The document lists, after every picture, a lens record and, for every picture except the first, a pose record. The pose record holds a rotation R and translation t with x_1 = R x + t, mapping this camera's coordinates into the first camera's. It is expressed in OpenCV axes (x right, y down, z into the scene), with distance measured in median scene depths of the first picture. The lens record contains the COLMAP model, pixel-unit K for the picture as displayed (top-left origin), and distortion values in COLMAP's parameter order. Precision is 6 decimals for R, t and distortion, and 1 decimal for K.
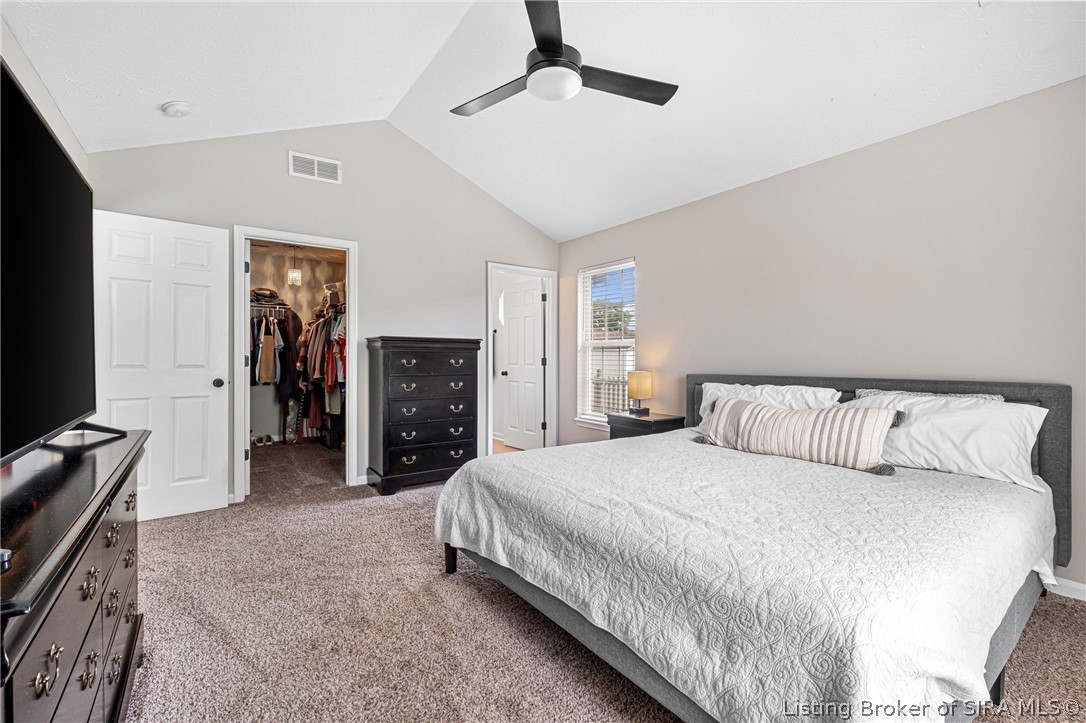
lens RADIAL K [[470.0, 0, 544.2], [0, 470.0, 360.3], [0, 0, 1]] dist [0.010438, -0.010728]
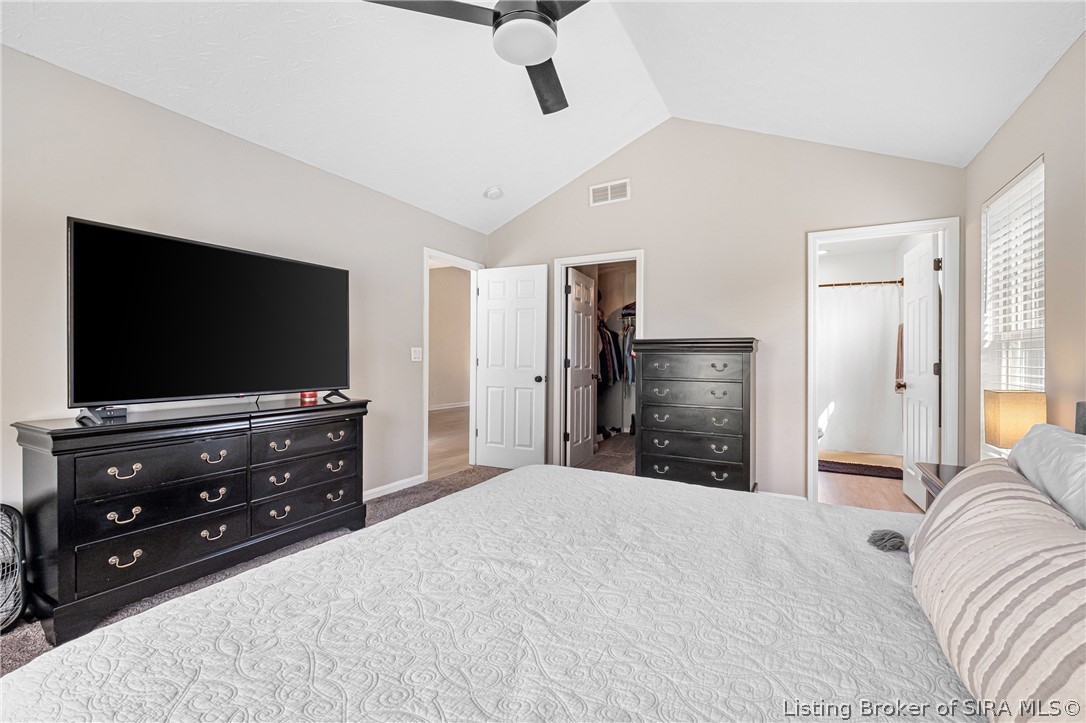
lens RADIAL K [[470.0, 0, 544.2], [0, 470.0, 360.3], [0, 0, 1]] dist [0.010438, -0.010728]
pose [[0.424123, 0.002448, -0.905601, 0.462702], [-0.010693, 0.999940, -0.002305, -0.002487], [0.905541, 0.010661, 0.424124, 0.377951]]
